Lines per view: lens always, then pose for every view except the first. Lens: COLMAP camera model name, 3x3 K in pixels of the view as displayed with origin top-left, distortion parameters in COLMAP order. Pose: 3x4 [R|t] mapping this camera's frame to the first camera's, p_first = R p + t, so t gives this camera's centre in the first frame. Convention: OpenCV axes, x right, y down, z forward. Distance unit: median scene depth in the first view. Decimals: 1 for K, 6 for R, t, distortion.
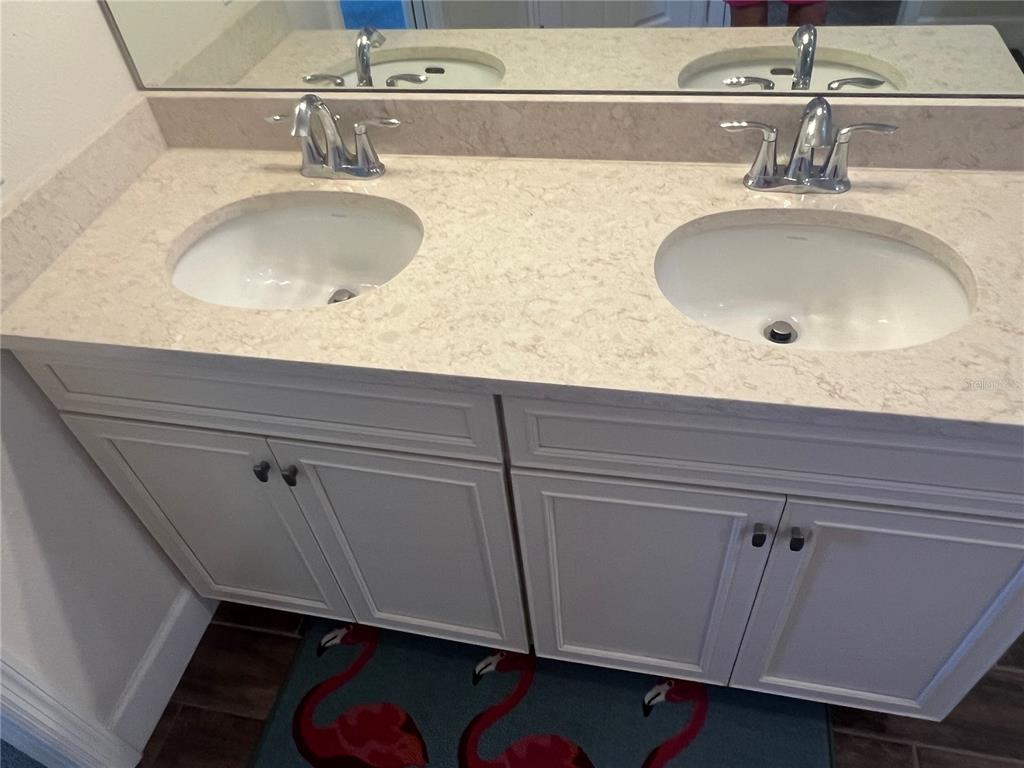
lens RADIAL K [[721.7, 0, 512.0], [0, 721.7, 384.0], [0, 0, 1]] dist [-0.000003, -0.000063]
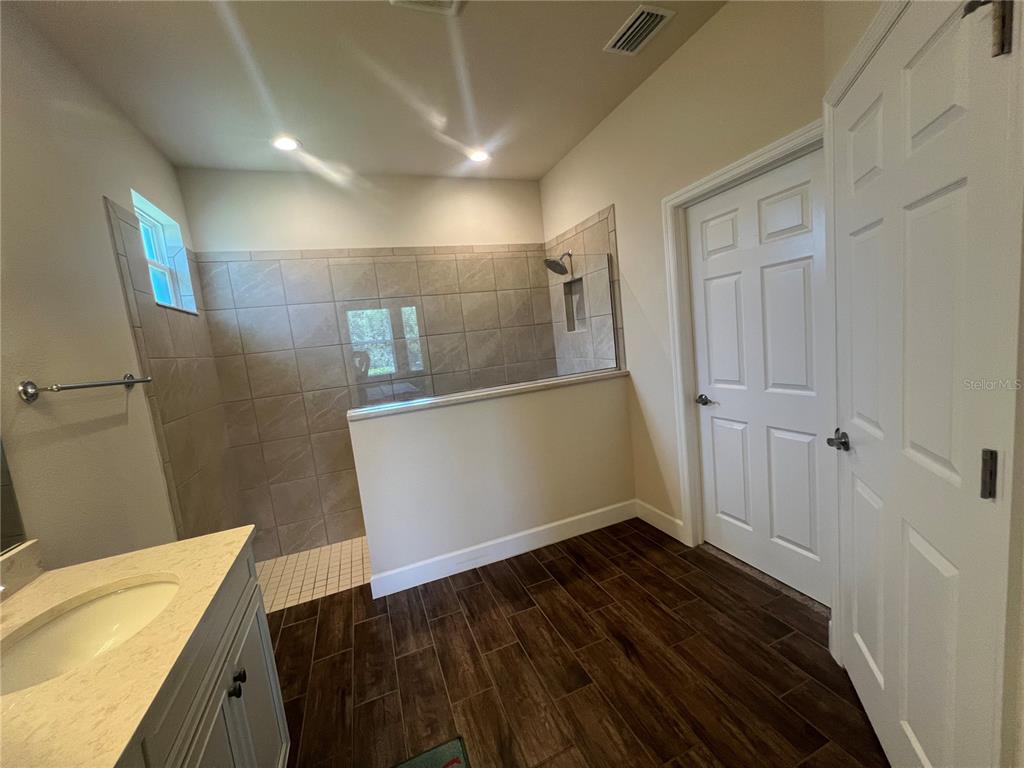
lens RADIAL K [[409.3, 0, 512.0], [0, 409.3, 384.0], [0, 0, 1]] dist [-0.000389, 0.000054]
pose [[-0.525922, 0.042235, 0.849484, -0.773189], [0.702750, 0.584191, 0.406033, -0.141781], [-0.479112, 0.810517, -0.336920, 0.334972]]
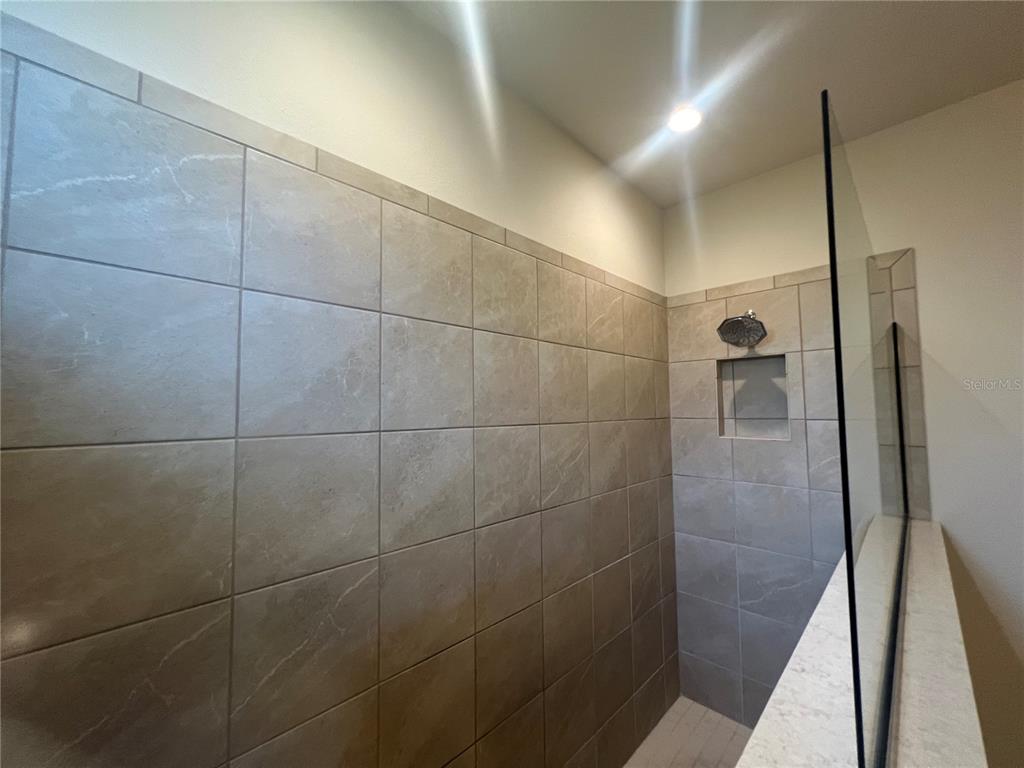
lens RADIAL K [[409.3, 0, 512.0], [0, 409.3, 384.0], [0, 0, 1]] dist [-0.000389, 0.000054]
pose [[-0.834390, 0.127699, 0.536178, 1.365080], [0.443925, 0.732282, 0.516423, -0.426733], [-0.326687, 0.668921, -0.667698, 0.211296]]
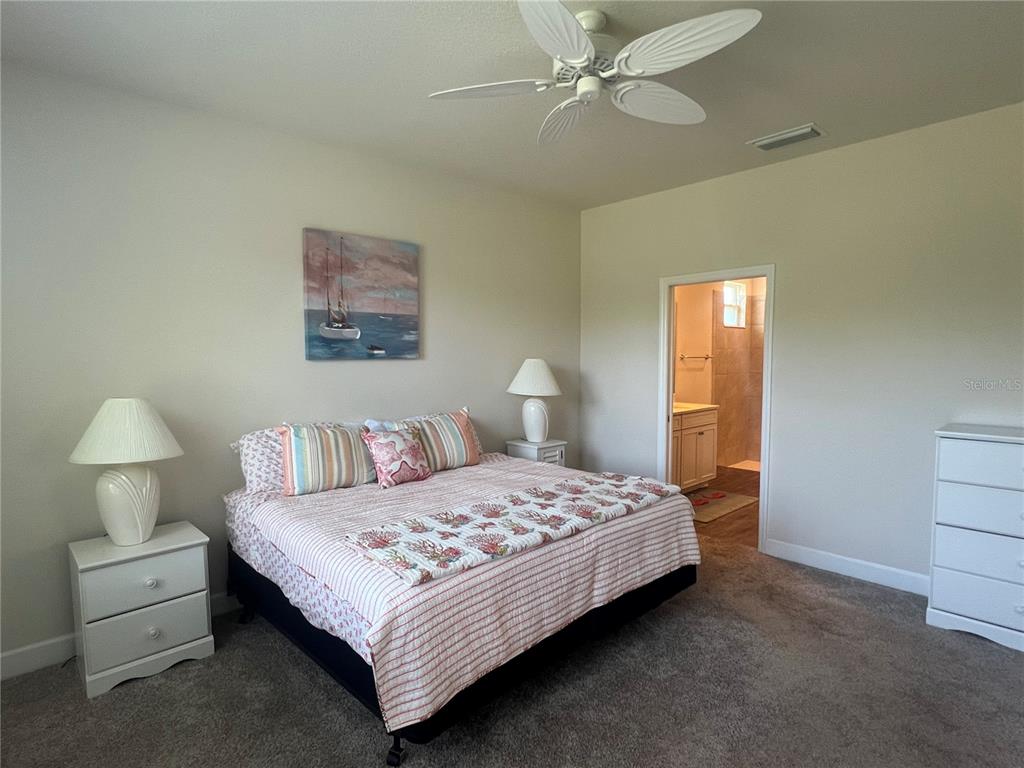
lens RADIAL K [[539.5, 0, 512.0], [0, 539.5, 384.0], [0, 0, 1]] dist [0.000032, -0.000017]
pose [[0.583722, 0.027718, 0.811481, -4.592385], [0.546686, 0.725525, -0.418029, 0.949008], [-0.600336, 0.687638, 0.408351, -0.407971]]
